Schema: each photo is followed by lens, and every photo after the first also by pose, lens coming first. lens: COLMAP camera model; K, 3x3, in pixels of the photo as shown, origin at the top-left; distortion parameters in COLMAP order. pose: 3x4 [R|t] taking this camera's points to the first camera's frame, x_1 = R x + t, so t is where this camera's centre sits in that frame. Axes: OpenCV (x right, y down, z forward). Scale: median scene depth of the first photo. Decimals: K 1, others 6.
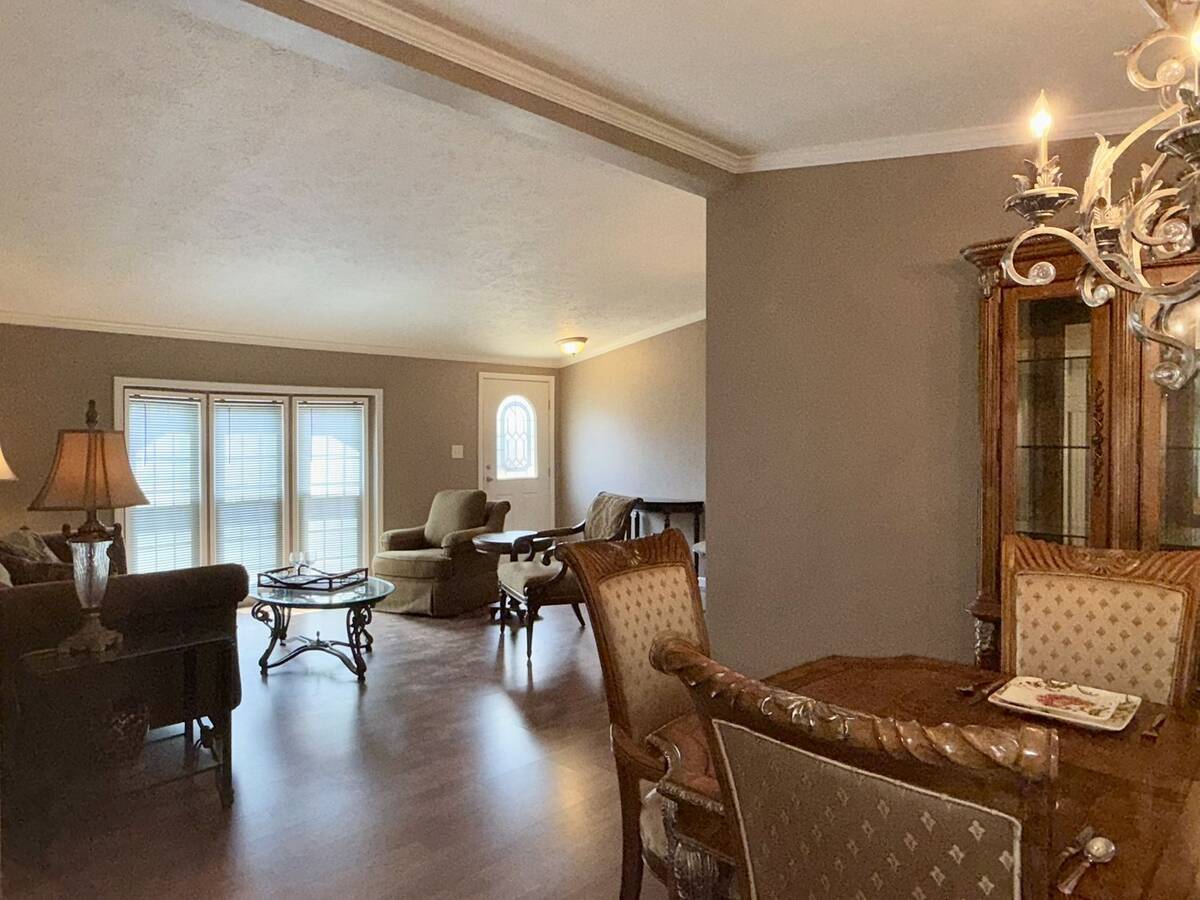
lens RADIAL K [[761.6, 0, 597.8], [0, 761.6, 453.7], [0, 0, 1]] dist [-0.003424, 0.003446]
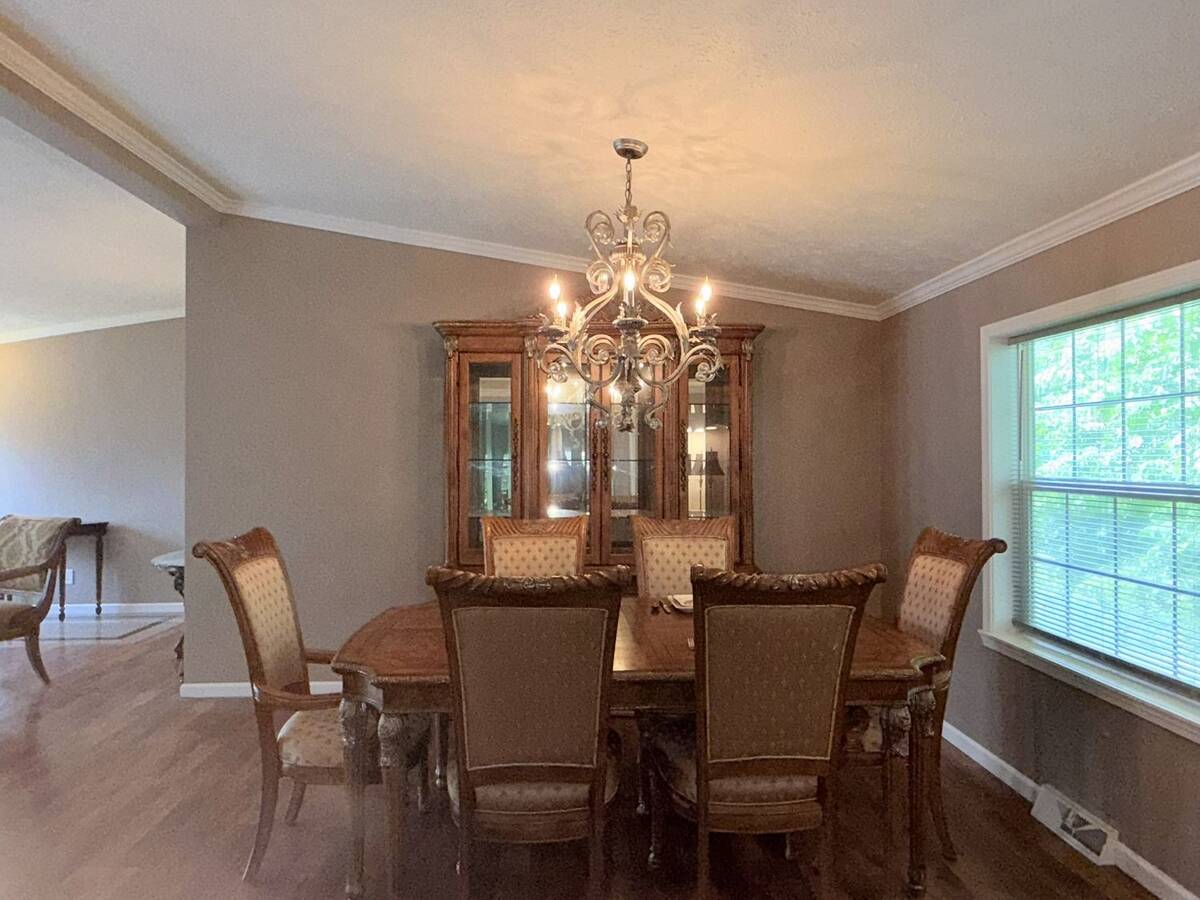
lens RADIAL K [[766.0, 0, 594.3], [0, 766.0, 452.2], [0, 0, 1]] dist [0.000201, 0.001460]
pose [[0.679293, 0.003321, 0.733859, -0.335425], [0.013689, 0.999758, -0.017195, 0.004395], [-0.733739, 0.021726, 0.679084, -0.173467]]
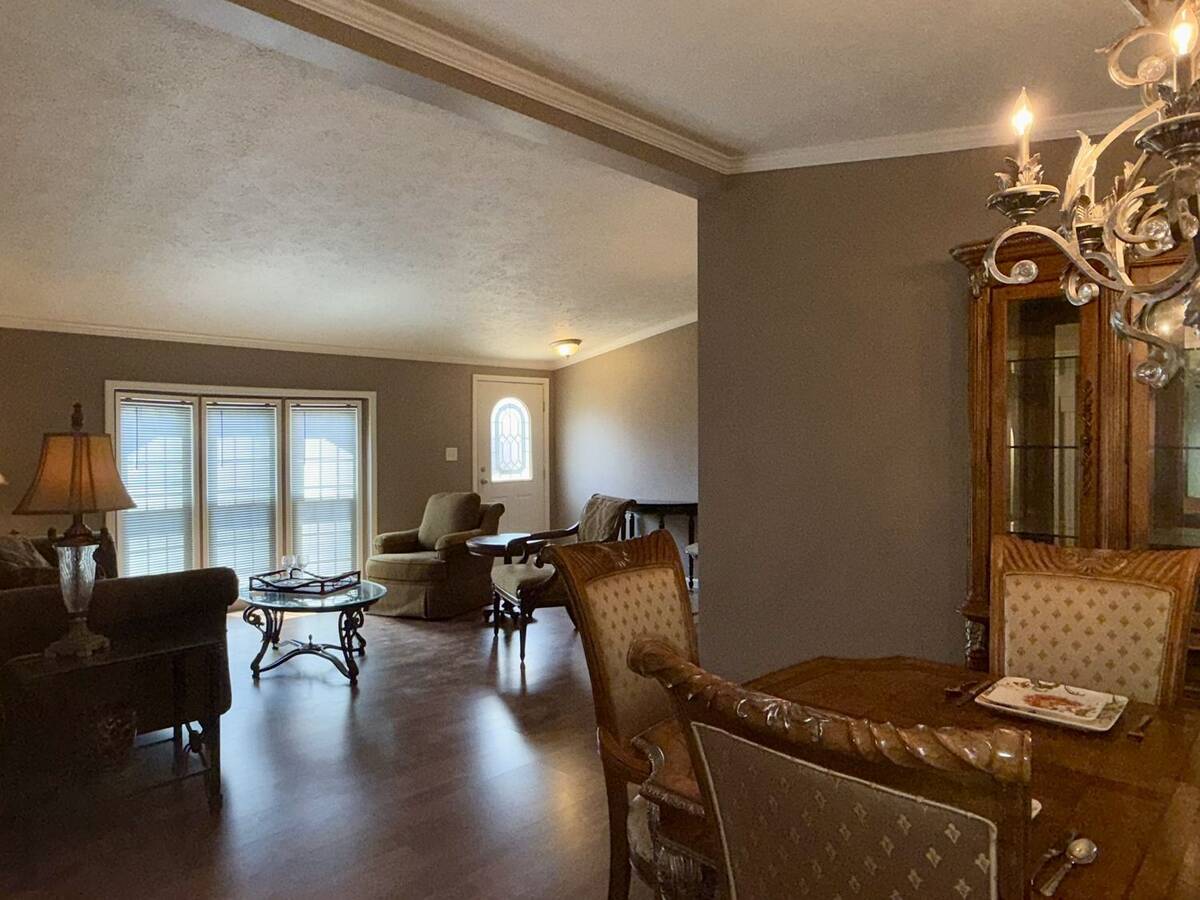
lens RADIAL K [[761.6, 0, 597.8], [0, 761.6, 453.7], [0, 0, 1]] dist [-0.003424, 0.003446]
pose [[0.999988, -0.003643, 0.003337, 0.009829], [0.003653, 0.999989, -0.002864, 0.000879], [-0.003327, 0.002876, 0.999990, 0.003177]]
